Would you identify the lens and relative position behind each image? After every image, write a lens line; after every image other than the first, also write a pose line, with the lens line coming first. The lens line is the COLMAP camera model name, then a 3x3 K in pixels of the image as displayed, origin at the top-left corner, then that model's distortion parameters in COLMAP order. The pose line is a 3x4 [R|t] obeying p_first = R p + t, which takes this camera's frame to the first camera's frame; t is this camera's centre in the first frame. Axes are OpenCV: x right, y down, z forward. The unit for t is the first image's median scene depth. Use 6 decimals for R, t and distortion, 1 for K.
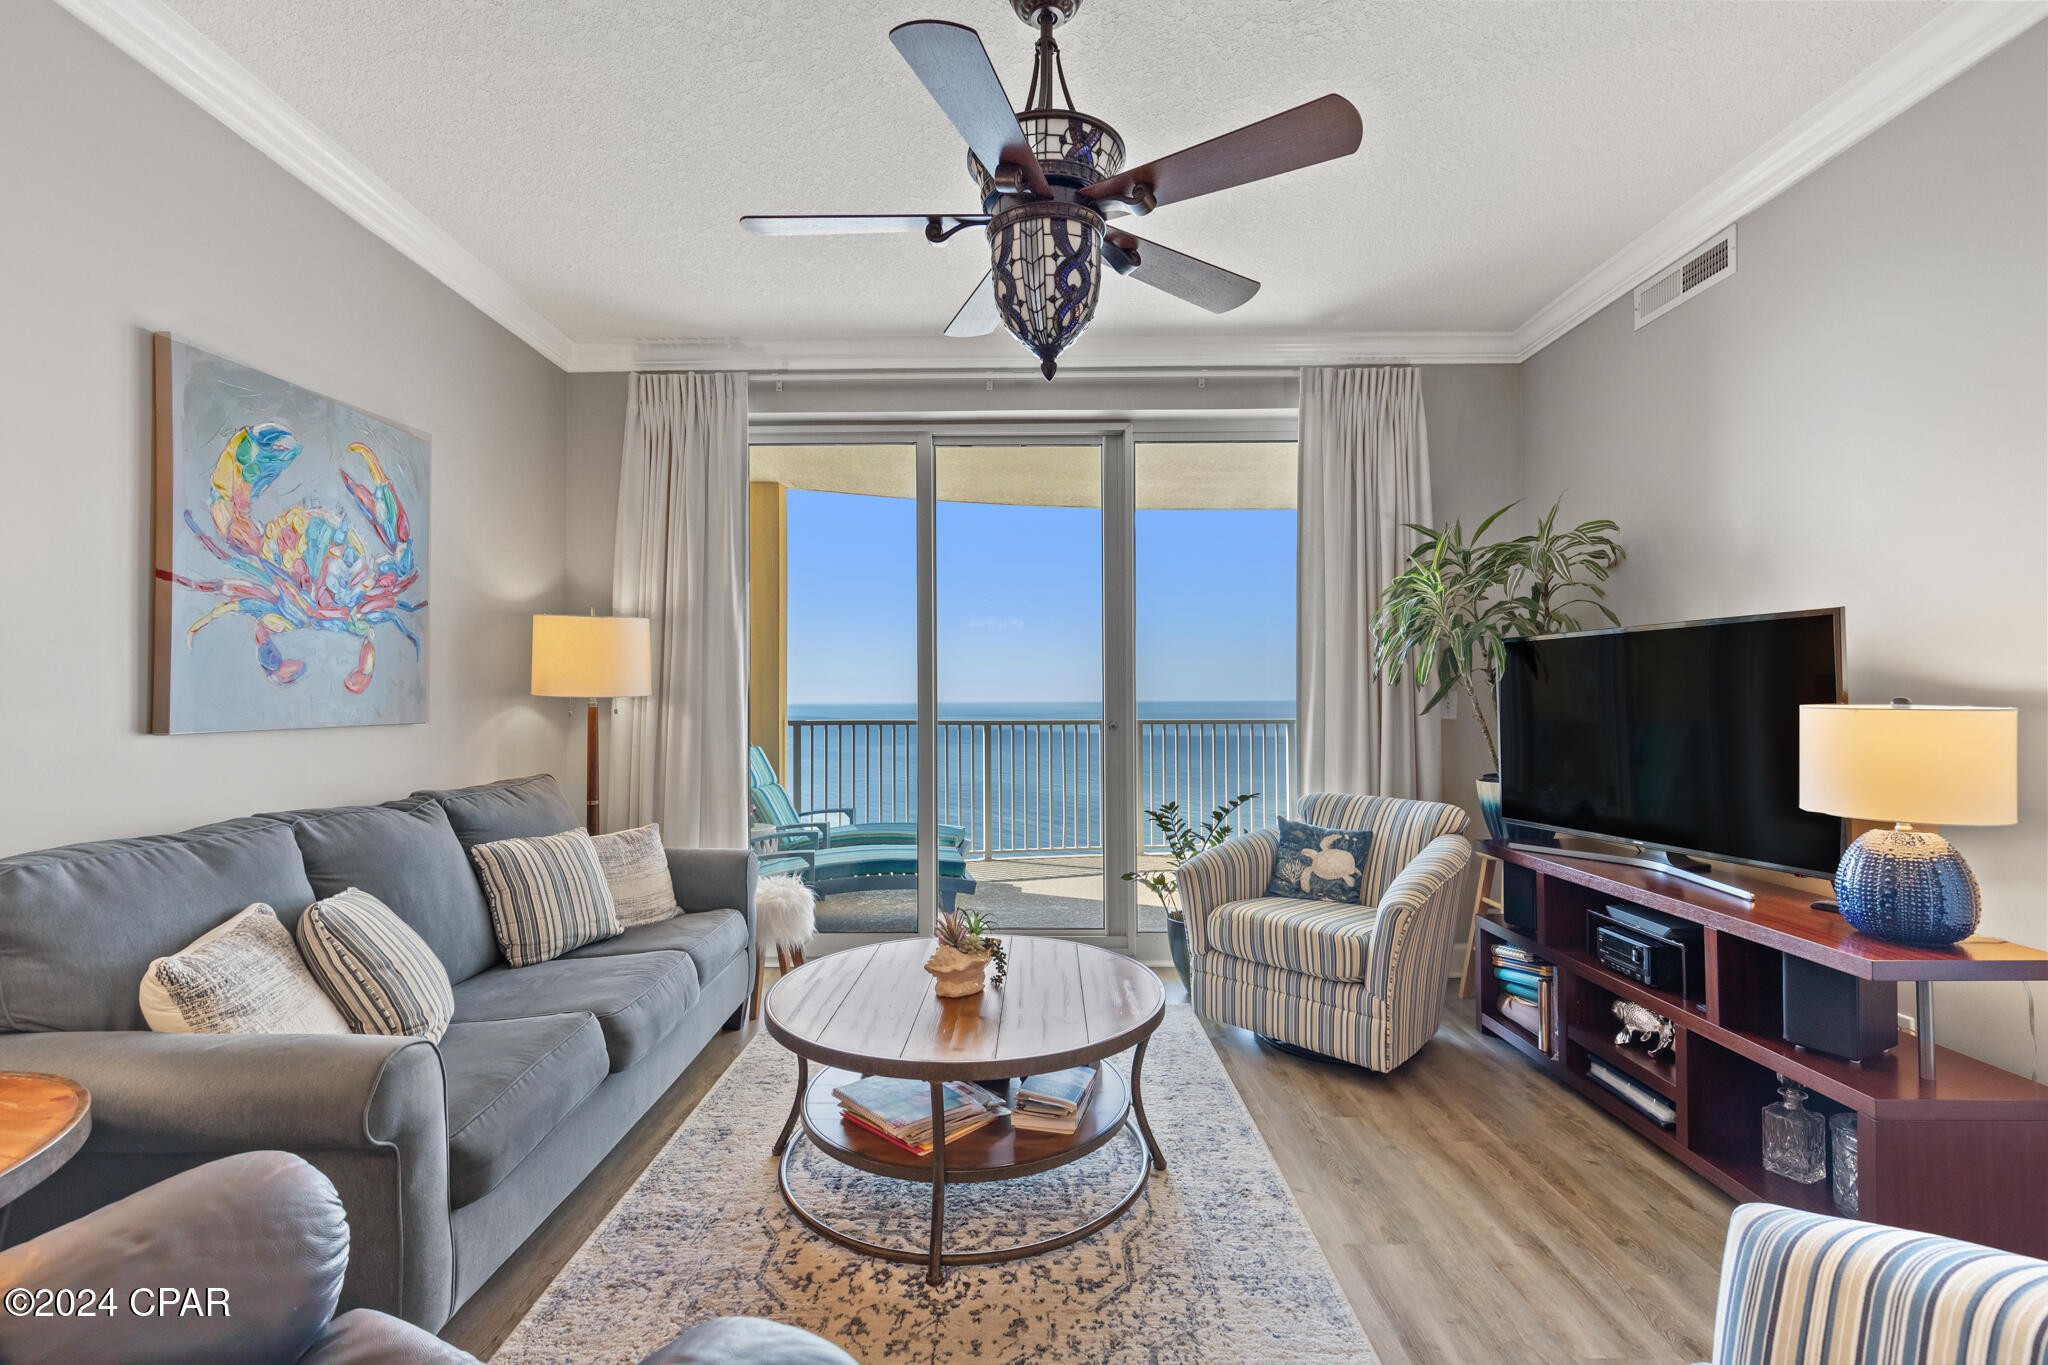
lens RADIAL K [[926.1, 0, 1014.1], [0, 926.1, 692.5], [0, 0, 1]] dist [0.007524, -0.000883]
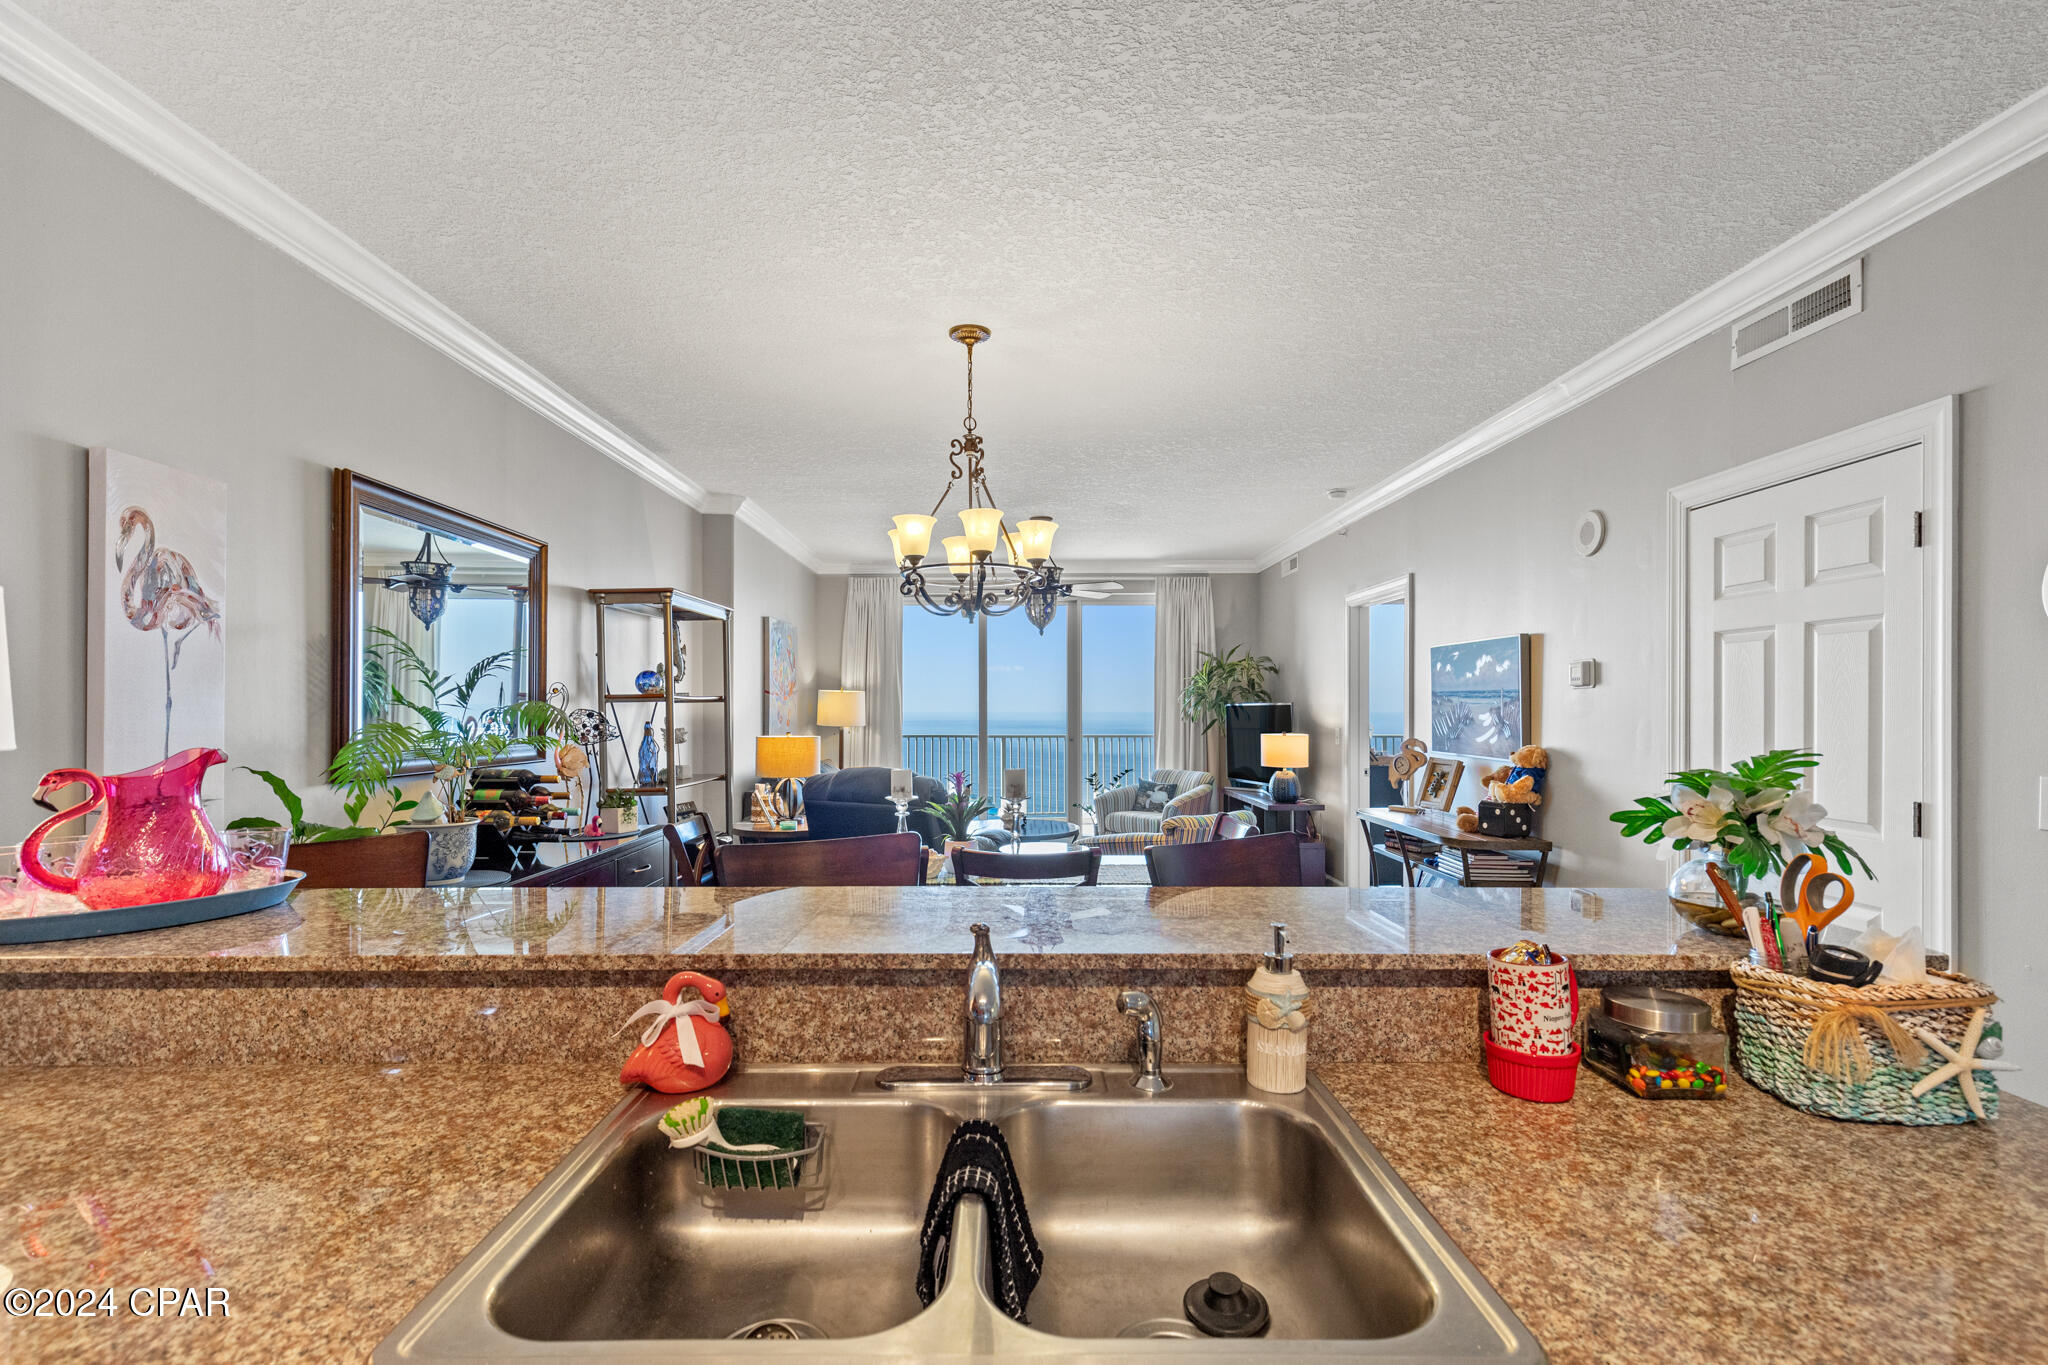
lens RADIAL K [[926.1, 0, 1011.9], [0, 926.1, 710.8], [0, 0, 1]] dist [0.007524, -0.000883]
pose [[0.999951, 0.002105, 0.009645, -0.075555], [-0.002196, 0.999952, 0.009504, -0.073096], [-0.009624, -0.009524, 0.999908, -1.709499]]
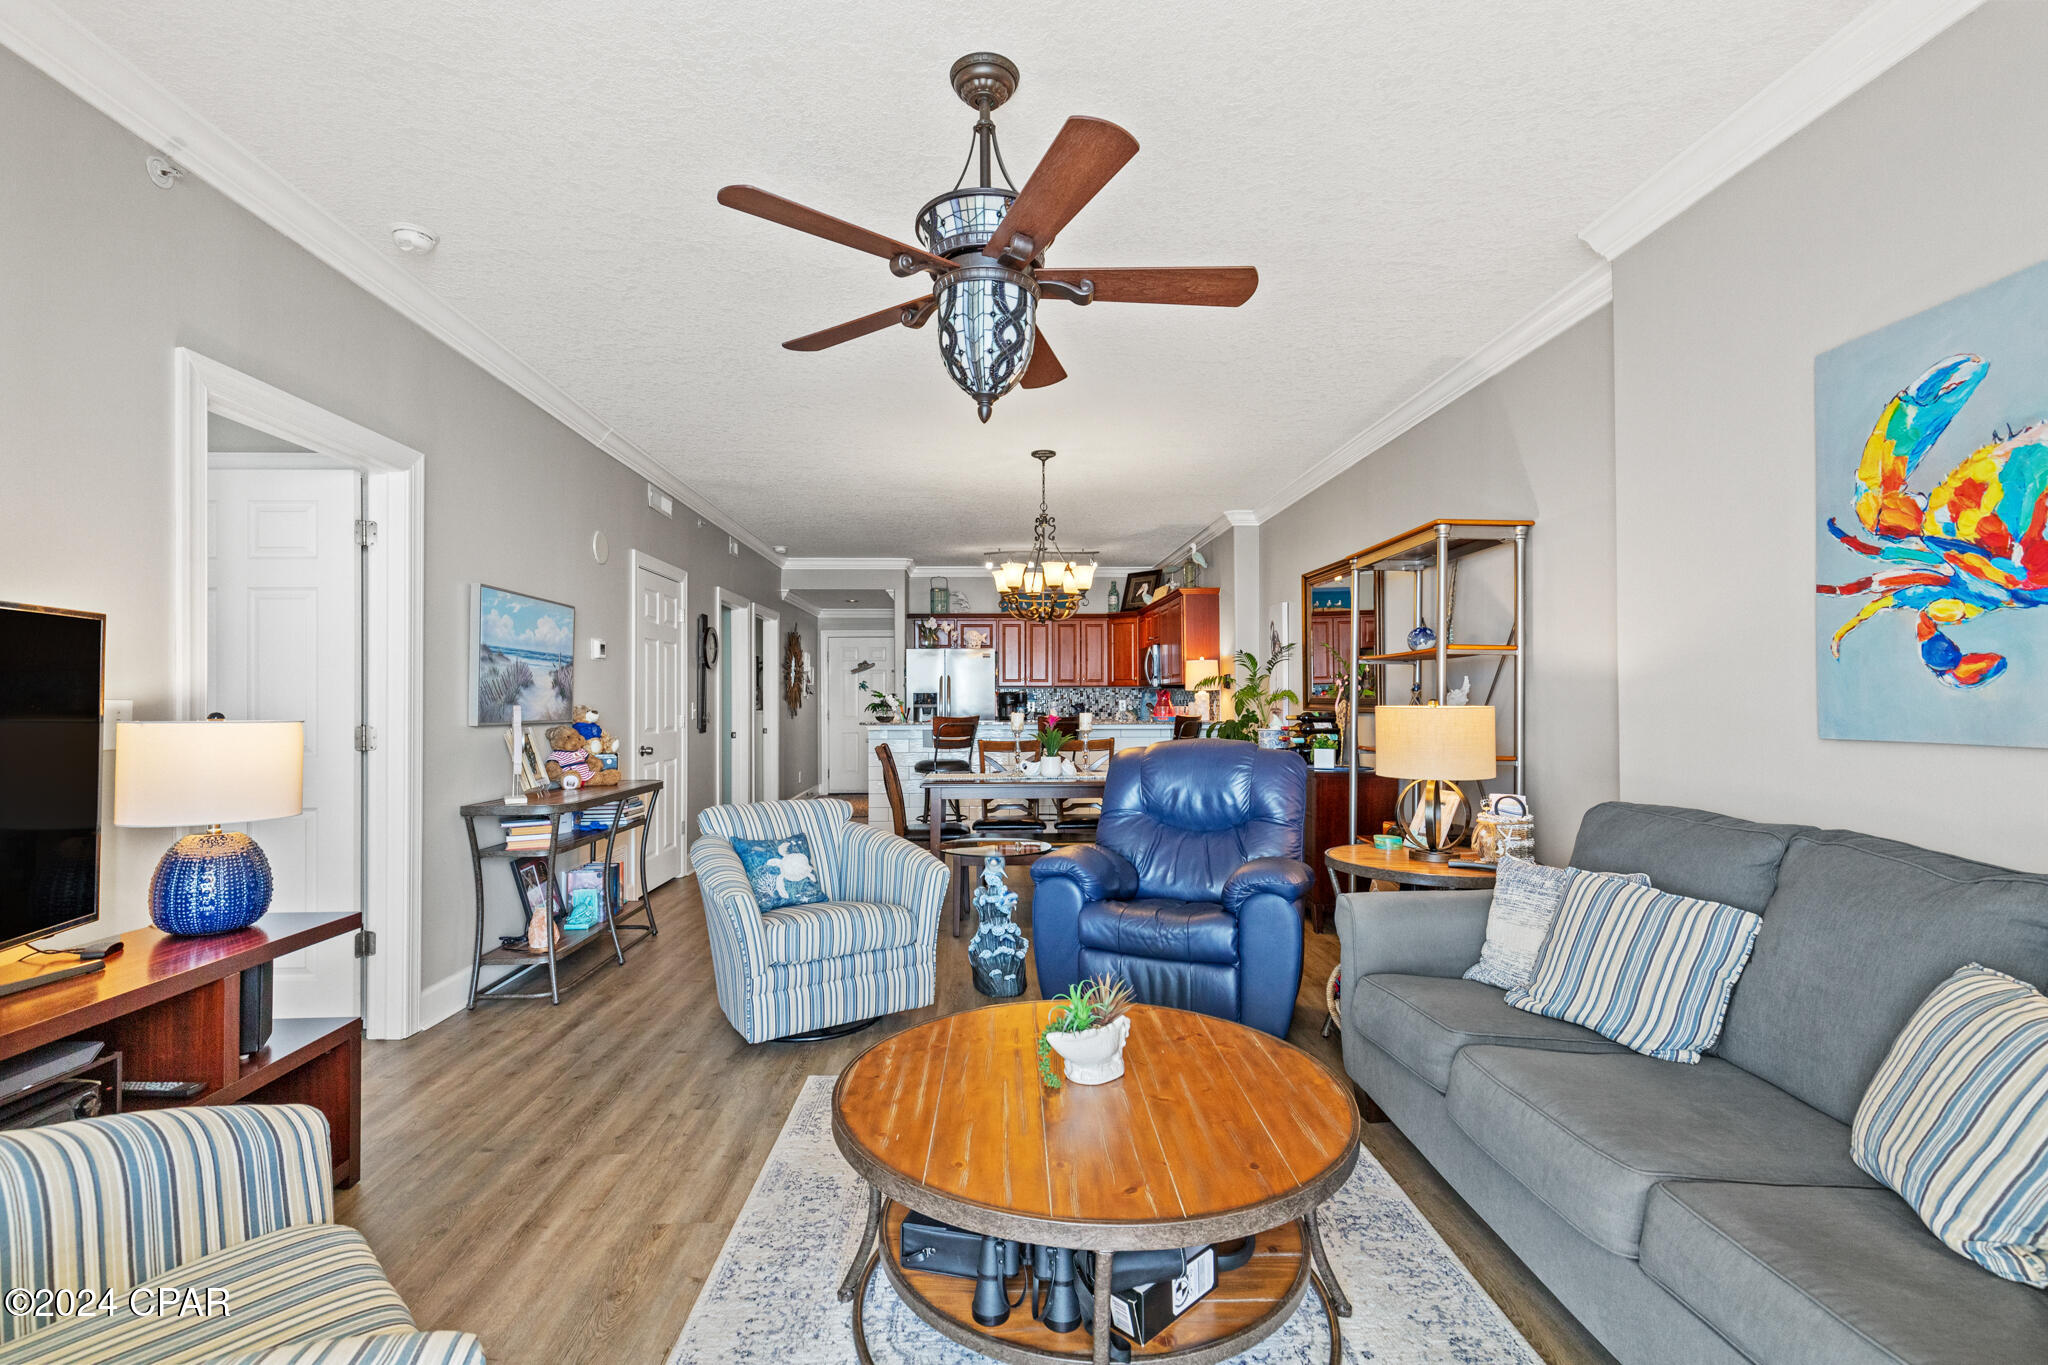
lens RADIAL K [[926.1, 0, 1018.7], [0, 926.1, 696.2], [0, 0, 1]] dist [0.007524, -0.000883]
pose [[-0.998781, 0.005684, -0.049035, 0.039046], [0.006192, 0.999929, -0.010215, 0.002413], [0.048974, -0.010507, -0.998745, 1.557738]]
